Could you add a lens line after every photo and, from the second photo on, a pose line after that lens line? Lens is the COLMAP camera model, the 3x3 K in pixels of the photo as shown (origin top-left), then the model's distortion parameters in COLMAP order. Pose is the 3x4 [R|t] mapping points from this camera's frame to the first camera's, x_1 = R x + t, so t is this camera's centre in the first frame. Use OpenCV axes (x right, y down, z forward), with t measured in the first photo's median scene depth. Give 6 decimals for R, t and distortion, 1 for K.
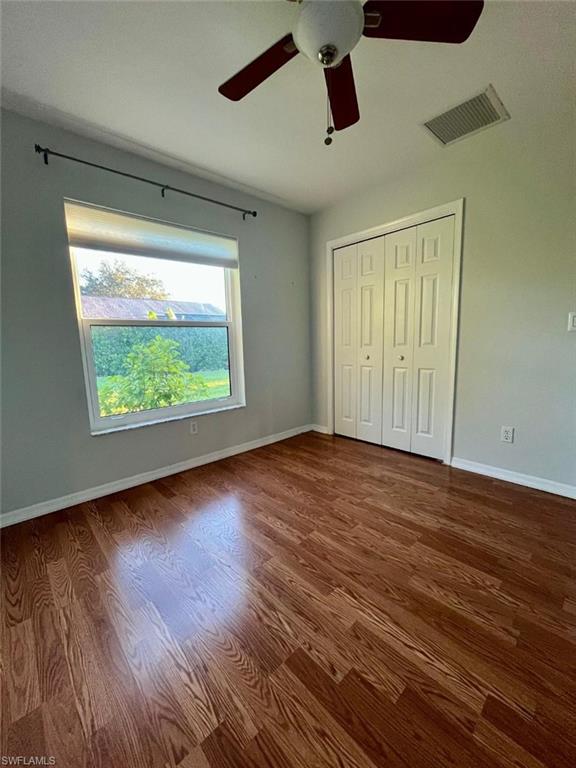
lens RADIAL K [[308.1, 0, 286.3], [0, 308.1, 385.4], [0, 0, 1]] dist [-0.007239, -0.000149]
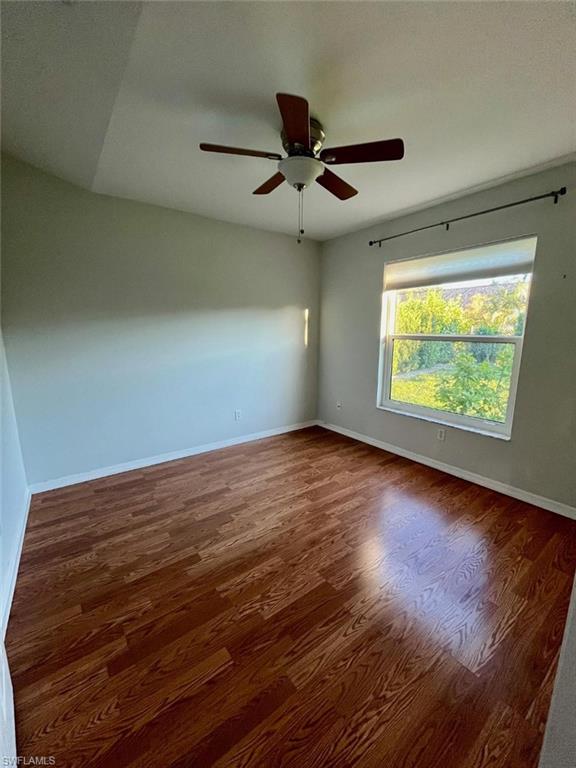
lens RADIAL K [[308.1, 0, 289.0], [0, 308.1, 385.7], [0, 0, 1]] dist [-0.007239, -0.000149]
pose [[-0.096906, 0.209275, -0.973043, 1.143055], [-0.144953, 0.964253, 0.221820, -0.282961], [0.984682, 0.162541, -0.063107, 0.746390]]
